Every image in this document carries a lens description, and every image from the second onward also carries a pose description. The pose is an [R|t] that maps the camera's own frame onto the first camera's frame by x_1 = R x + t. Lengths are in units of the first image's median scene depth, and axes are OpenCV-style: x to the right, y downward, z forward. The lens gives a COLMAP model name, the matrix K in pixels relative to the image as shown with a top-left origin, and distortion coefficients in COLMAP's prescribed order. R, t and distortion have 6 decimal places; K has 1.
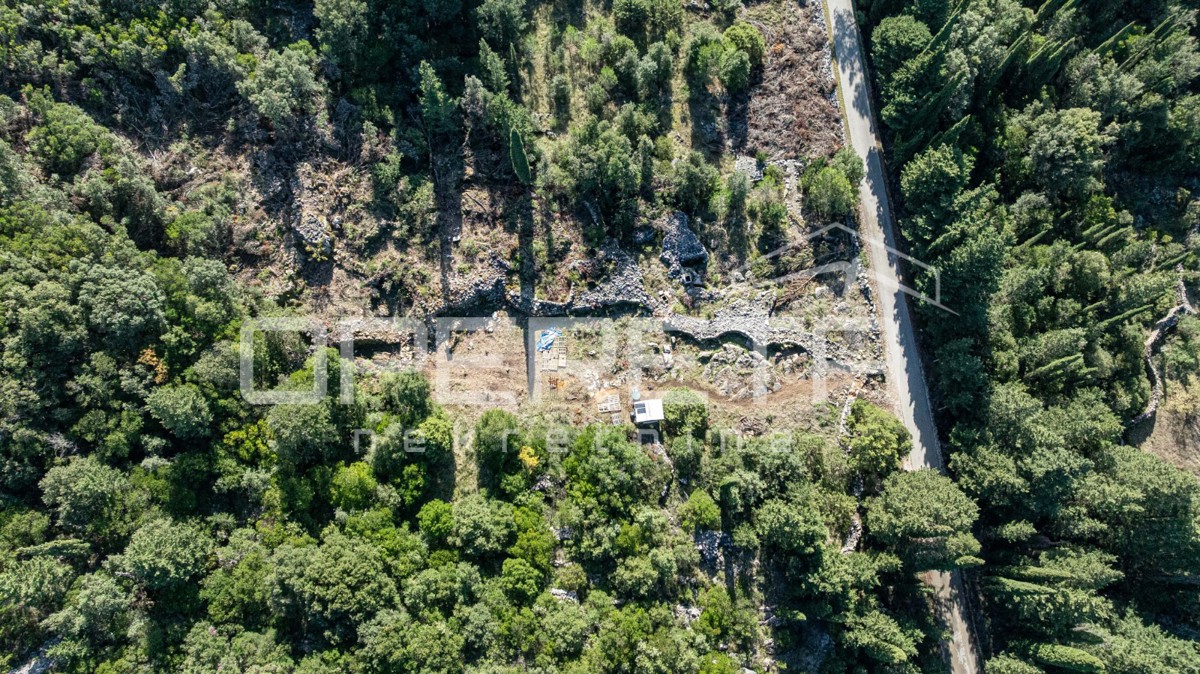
lens RADIAL K [[842.0, 0, 601.1], [0, 842.0, 341.3], [0, 0, 1]] dist [-0.040151, 0.040203]
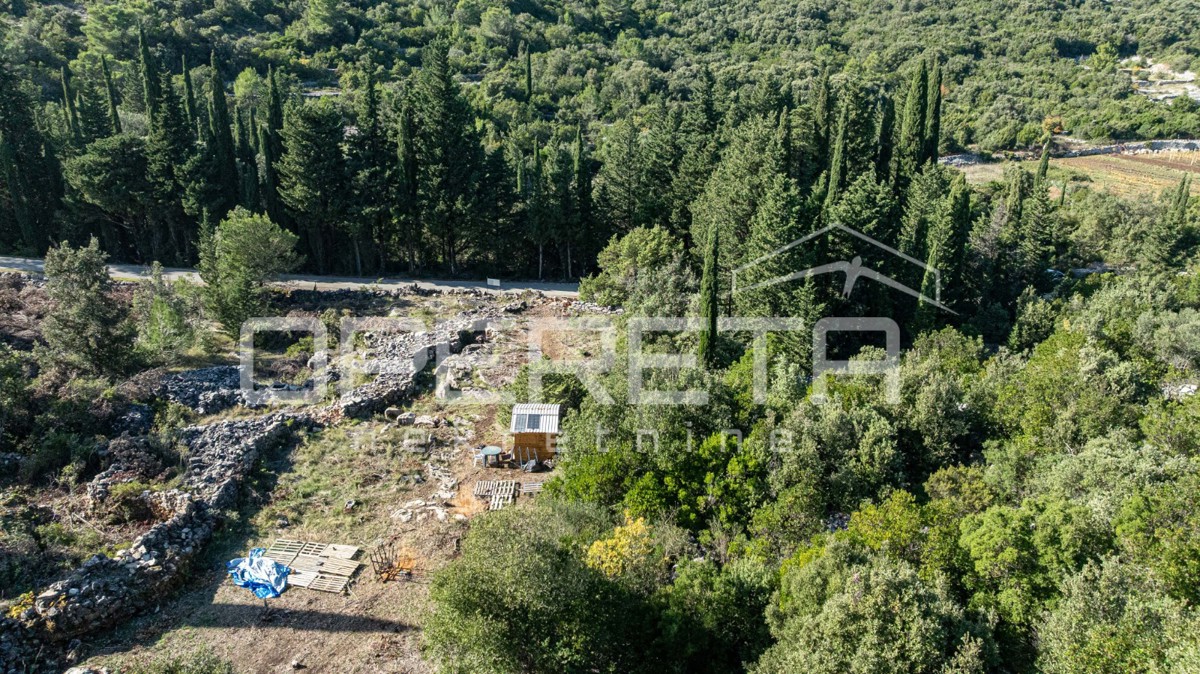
lens RADIAL K [[842.0, 0, 601.2], [0, 842.0, 343.0], [0, 0, 1]] dist [-0.040151, 0.040203]
pose [[0.122201, -0.363741, 0.923450, -0.319752], [0.960701, 0.277001, -0.018021, 0.108844], [-0.249242, 0.889361, 0.383296, 0.767560]]
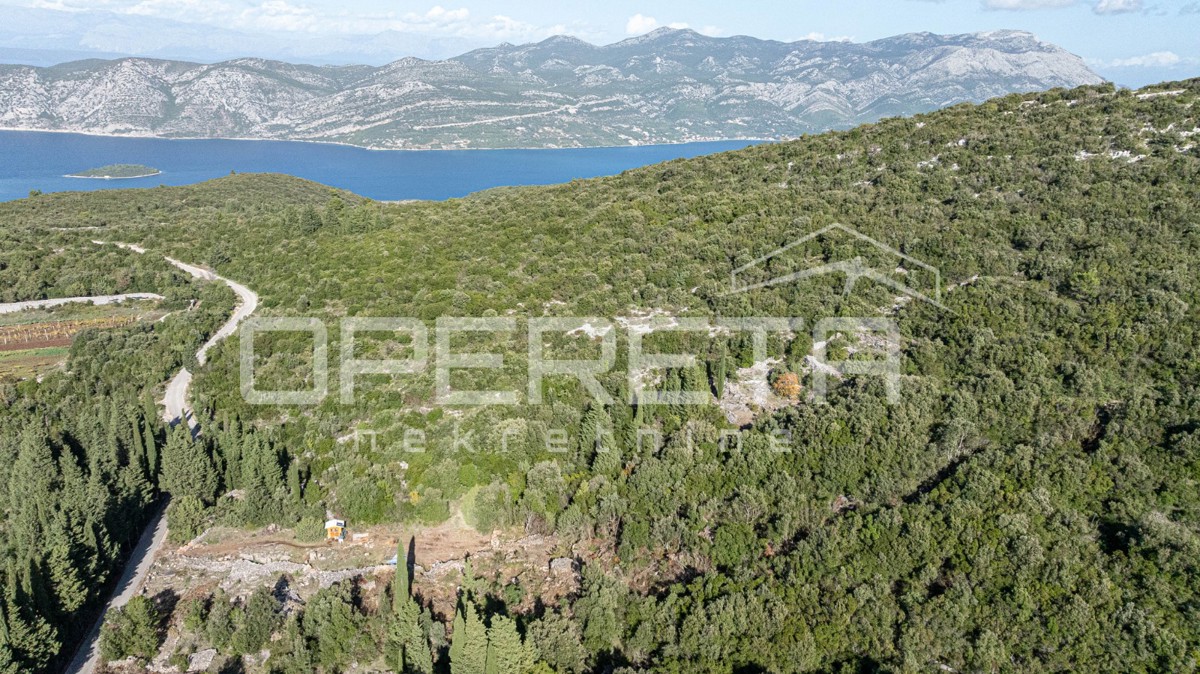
lens RADIAL K [[842.0, 0, 596.2], [0, 842.0, 338.7], [0, 0, 1]] dist [-0.040151, 0.040203]
pose [[-0.992679, -0.010695, -0.120308, -0.226963], [-0.119215, -0.073180, 0.990168, -1.444500], [-0.019394, 0.997261, 0.071369, 0.522088]]
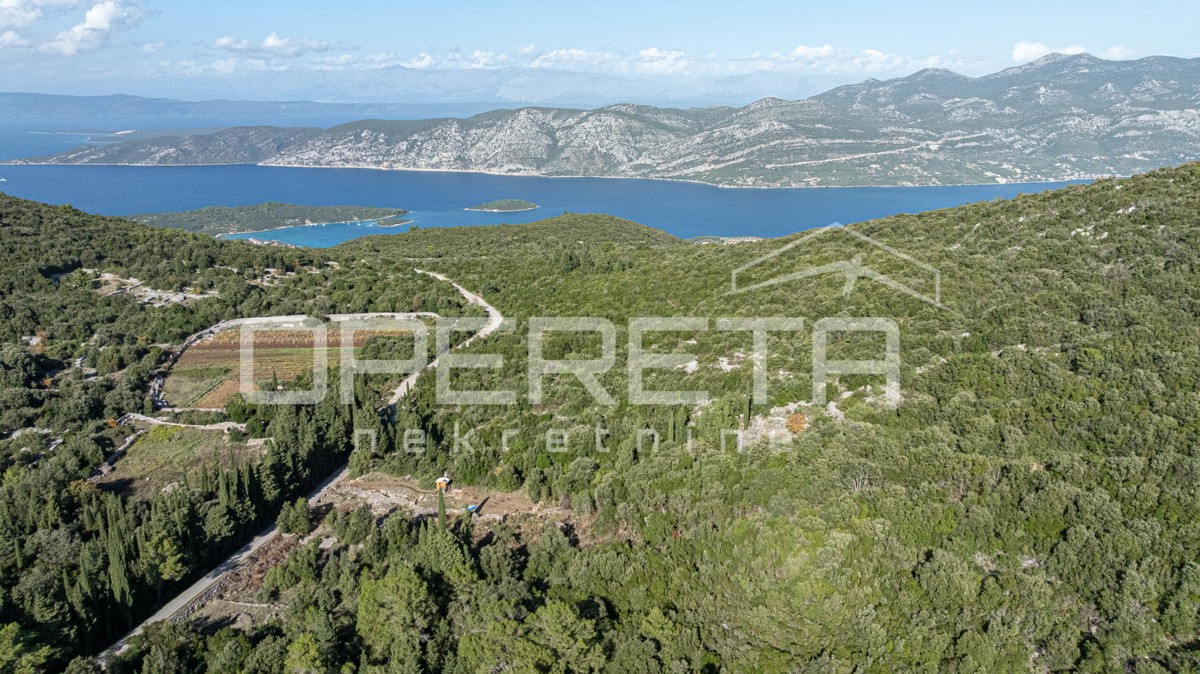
lens RADIAL K [[842.0, 0, 599.7], [0, 842.0, 334.0], [0, 0, 1]] dist [-0.040151, 0.040203]
pose [[-0.954937, -0.086297, 0.283985, -0.927617], [0.286746, -0.021223, 0.957772, -1.895478], [-0.076626, 0.996043, 0.045012, 0.460245]]
